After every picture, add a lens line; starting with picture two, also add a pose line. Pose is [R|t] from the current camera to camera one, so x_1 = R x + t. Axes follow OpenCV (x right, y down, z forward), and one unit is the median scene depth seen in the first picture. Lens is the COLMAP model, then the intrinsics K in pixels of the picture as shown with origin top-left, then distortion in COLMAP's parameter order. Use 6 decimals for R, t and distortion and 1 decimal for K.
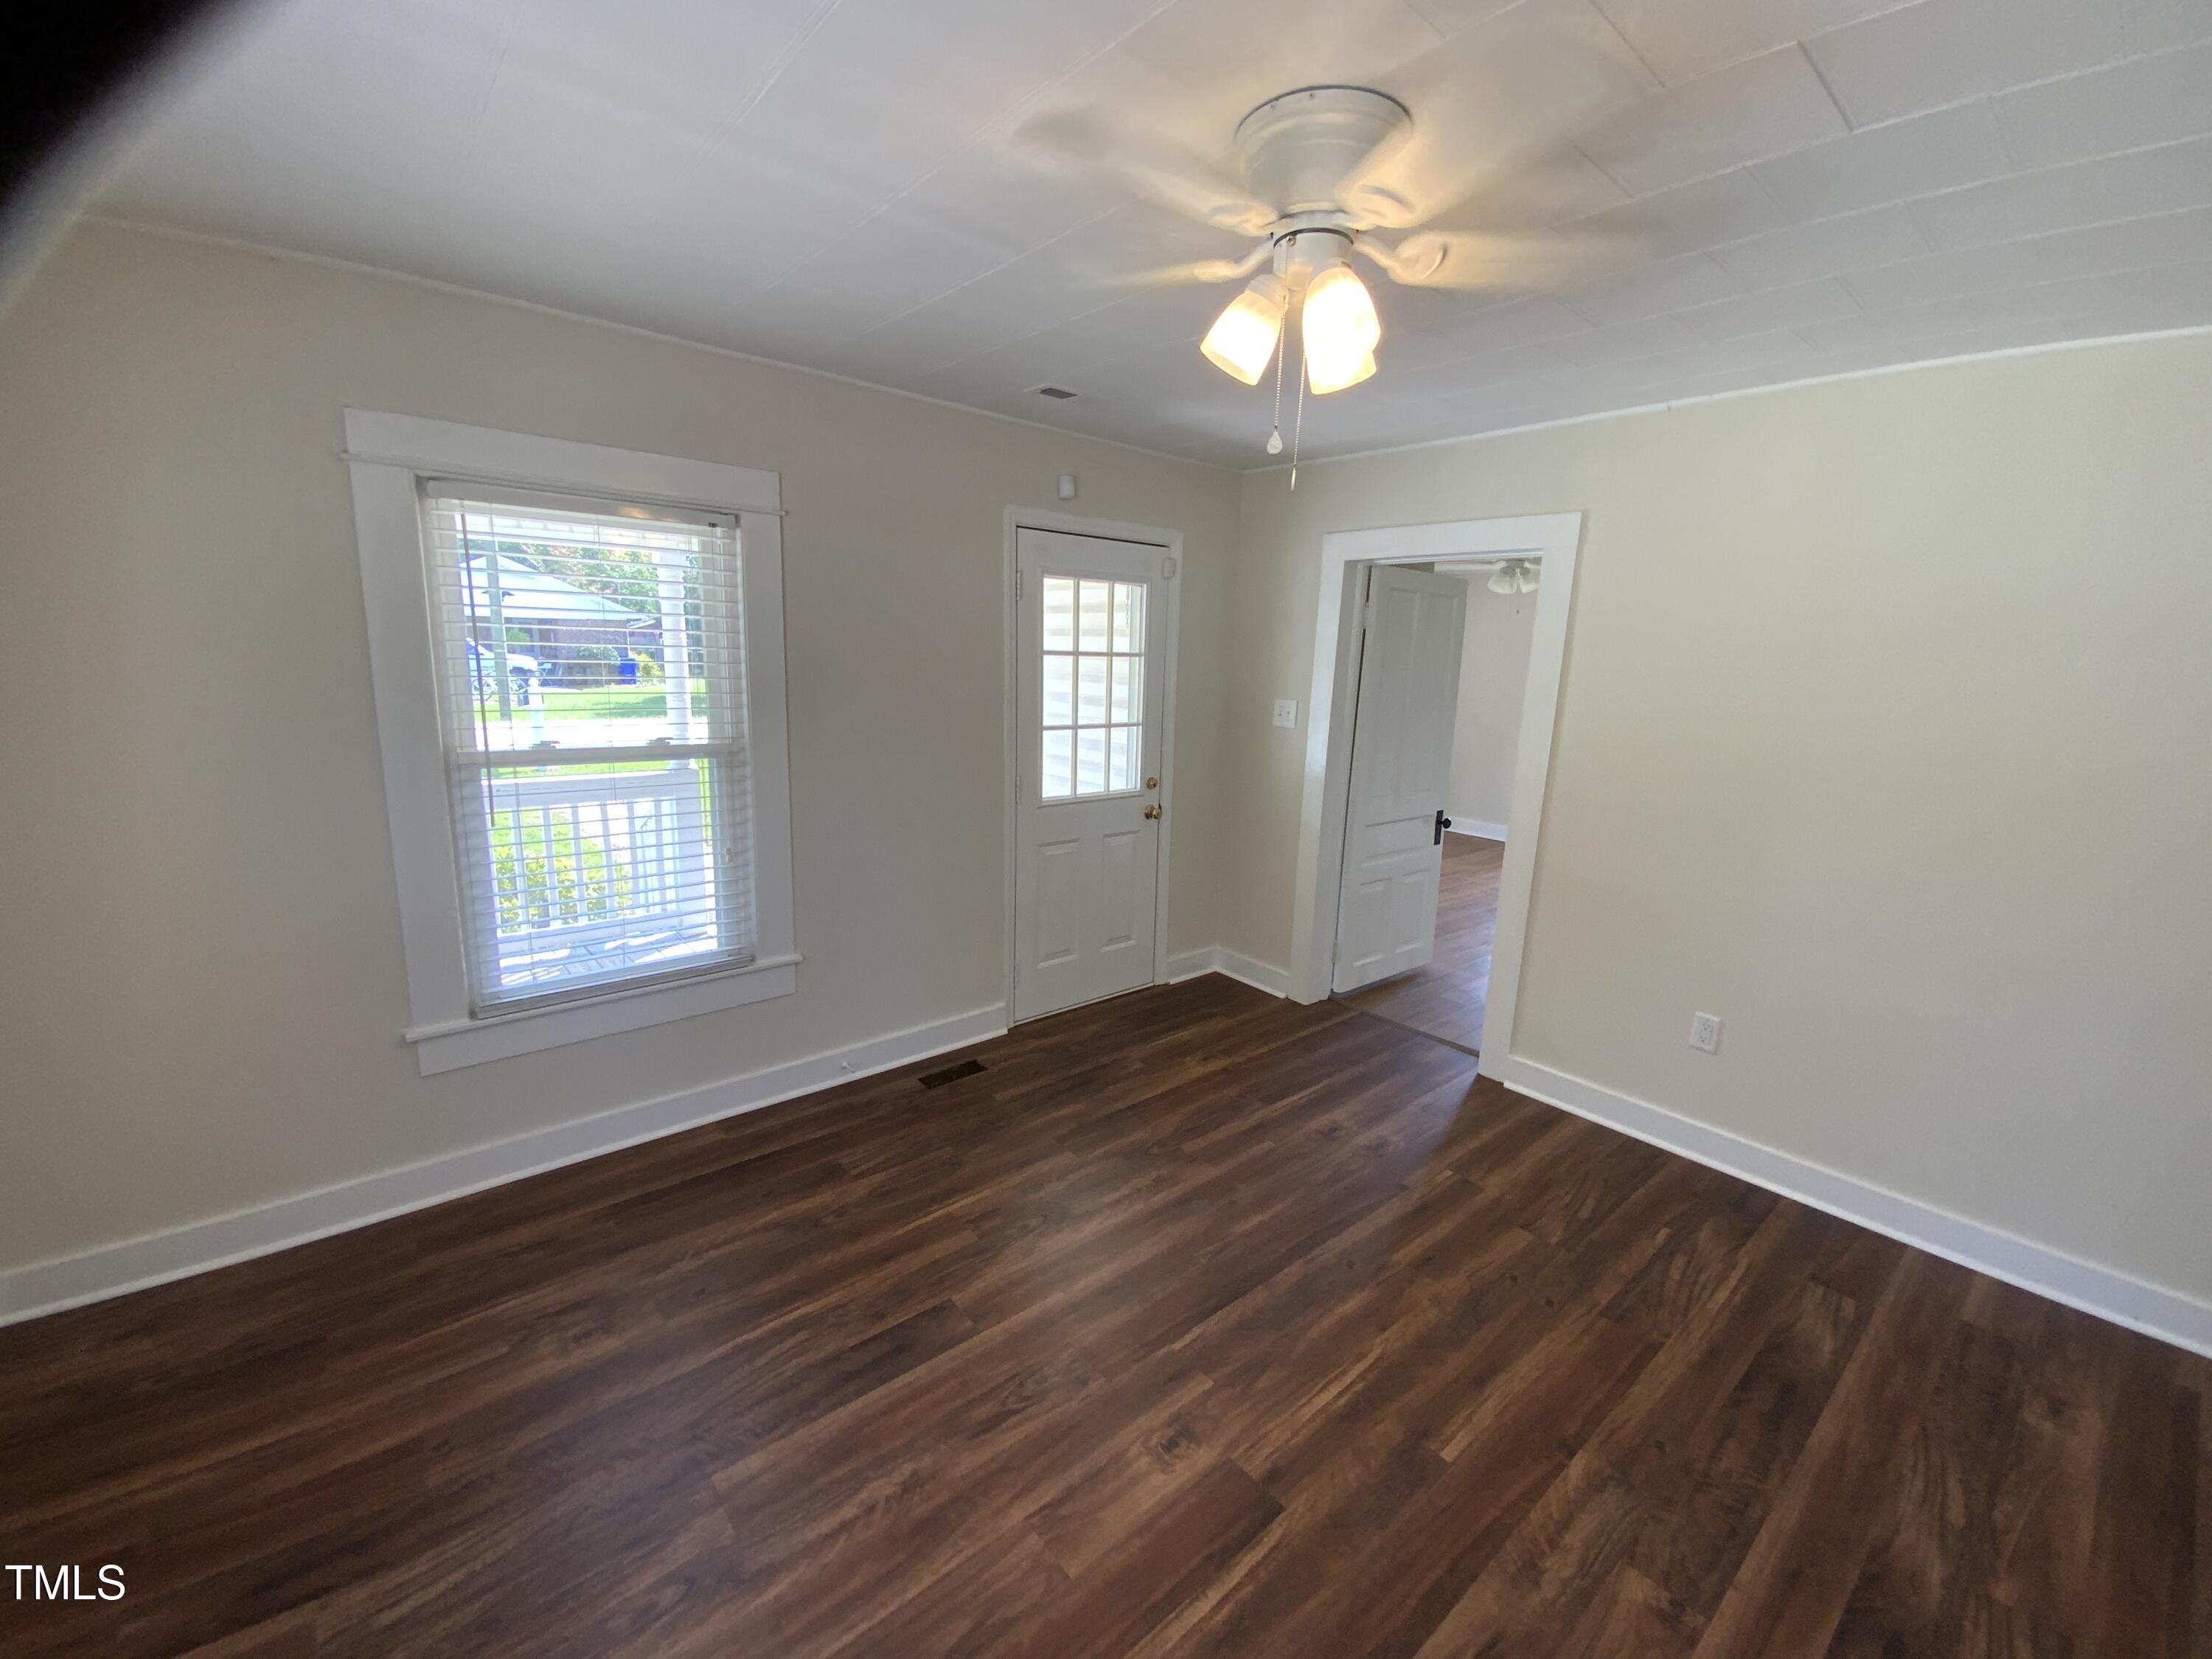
lens RADIAL K [[906.9, 0, 1106.0], [0, 906.9, 829.5], [0, 0, 1]] dist [0.023150, -0.015025]
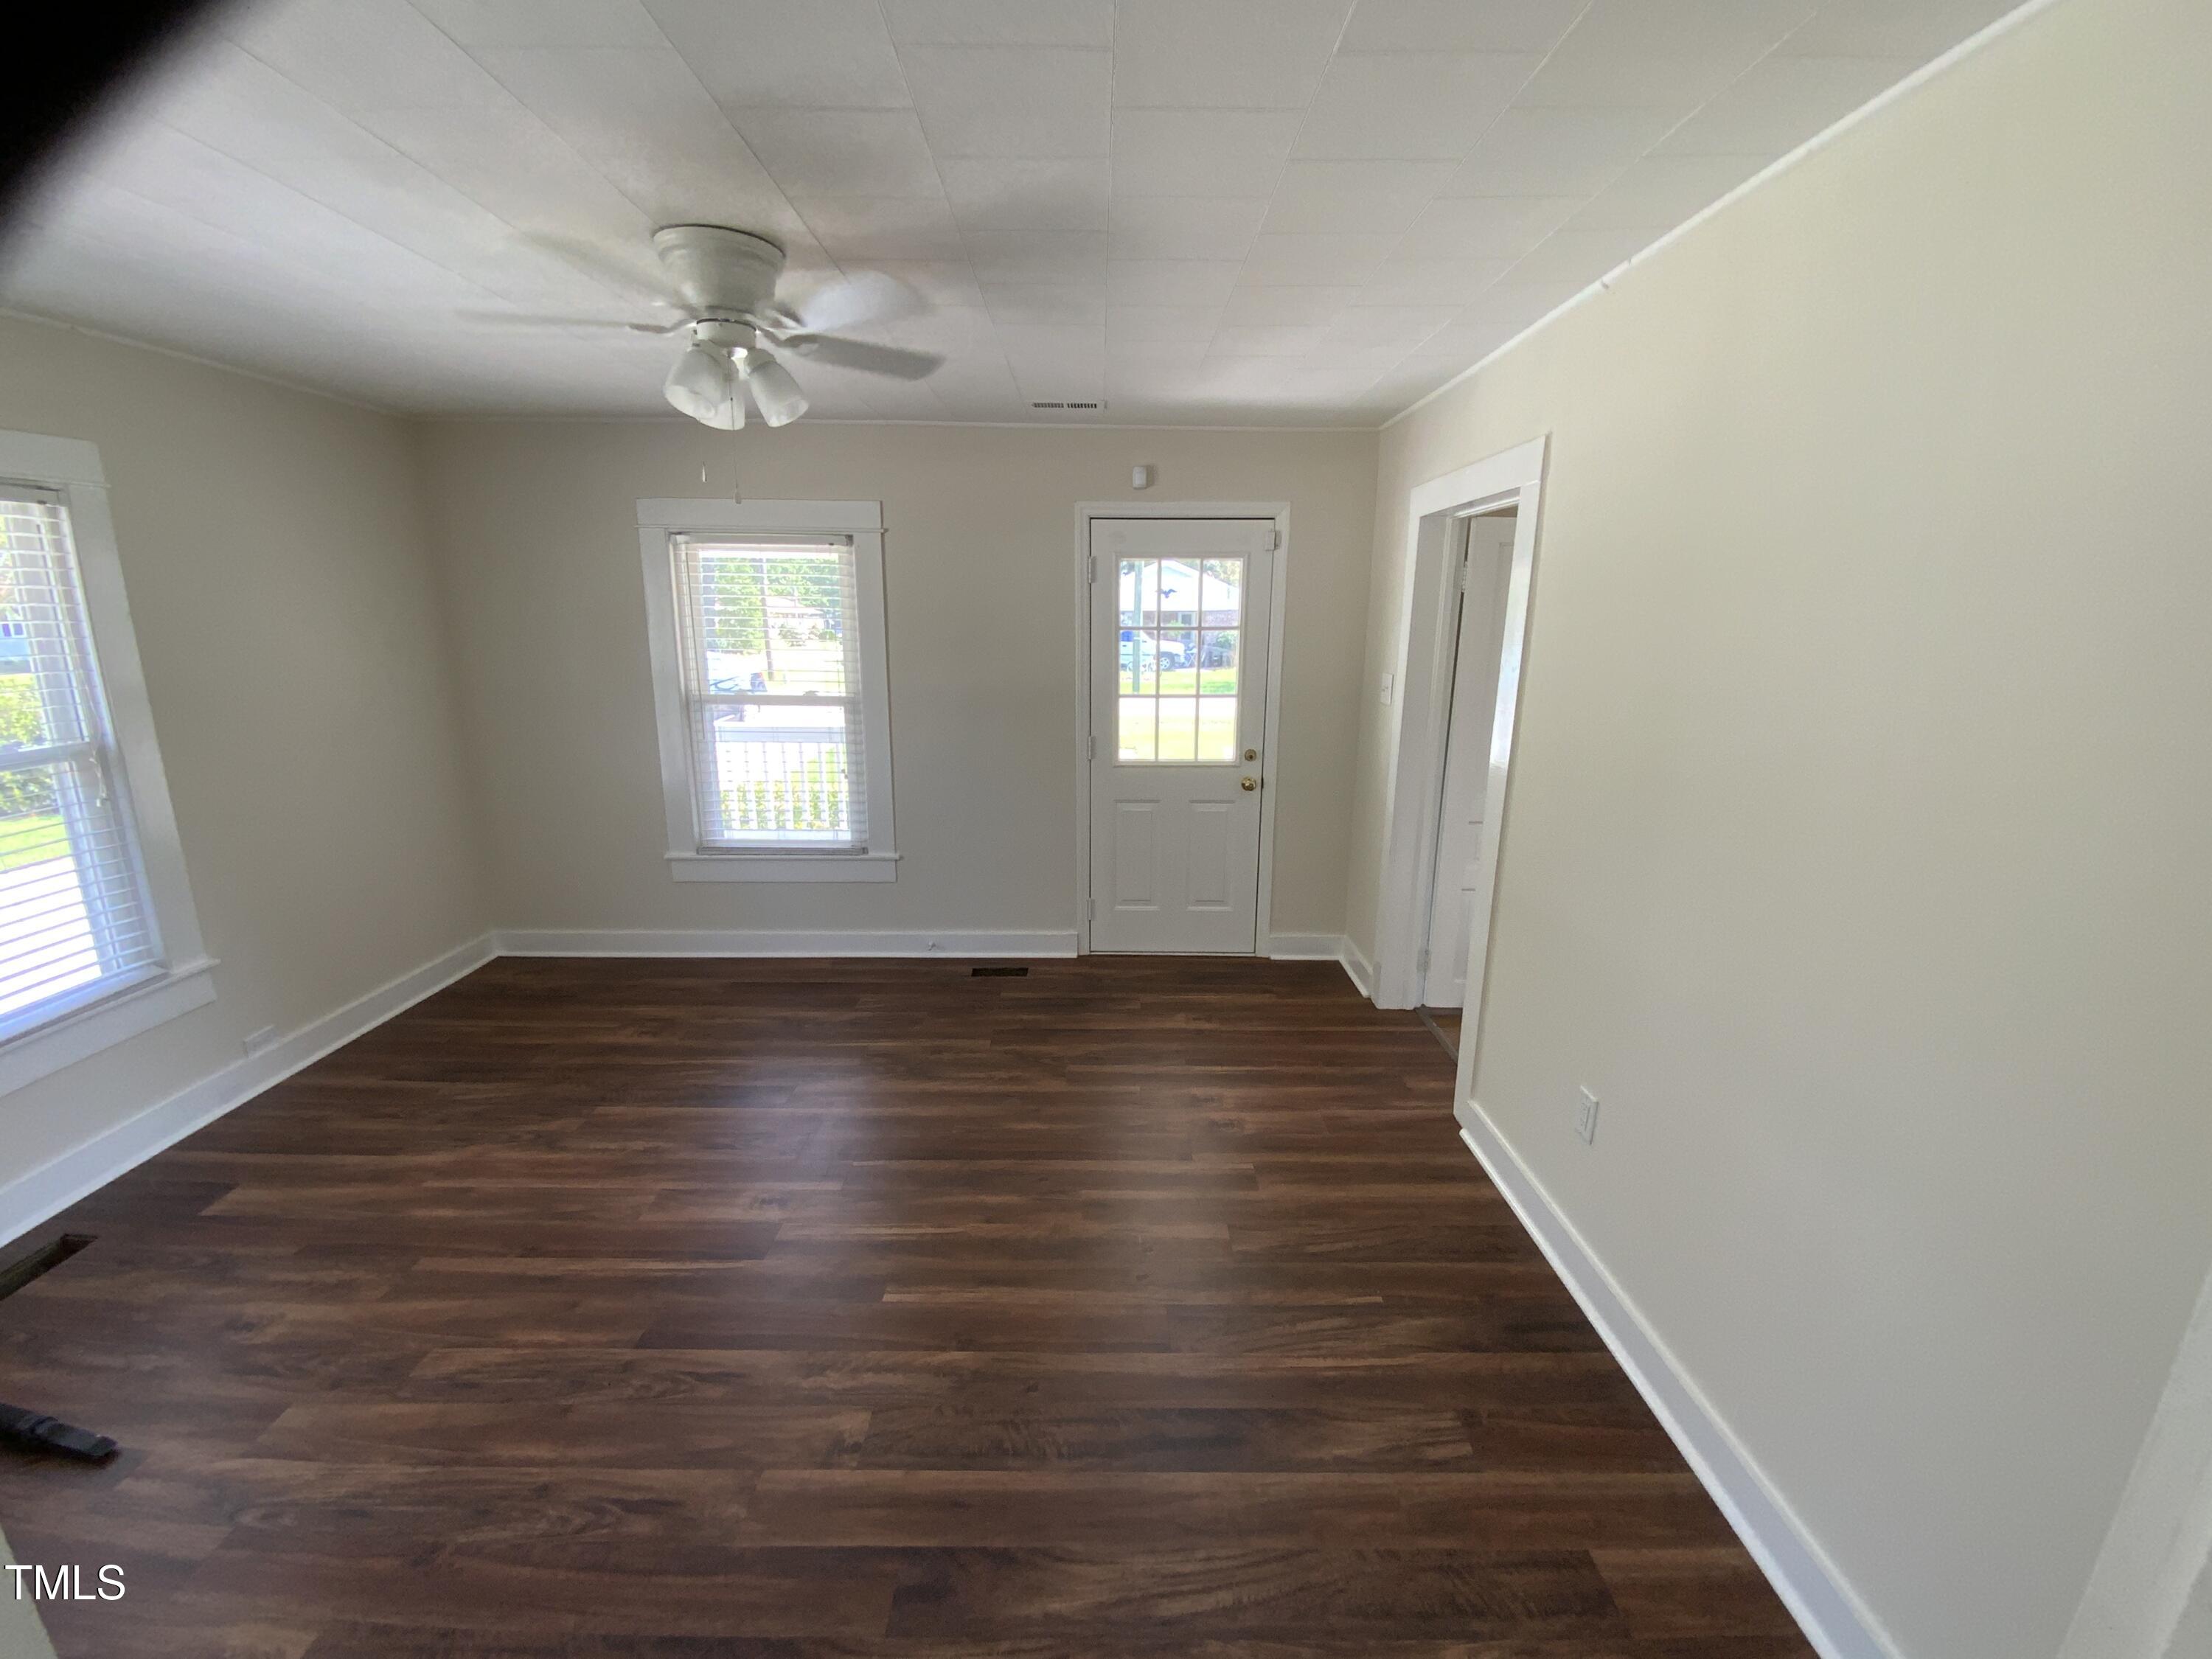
lens RADIAL K [[903.1, 0, 1106.0], [0, 903.1, 829.5], [0, 0, 1]] dist [0.010483, -0.000134]
pose [[0.761128, 0.118662, -0.637655, 0.662346], [-0.109824, 0.992504, 0.053607, -0.005288], [0.639236, 0.029228, 0.768455, 0.135686]]
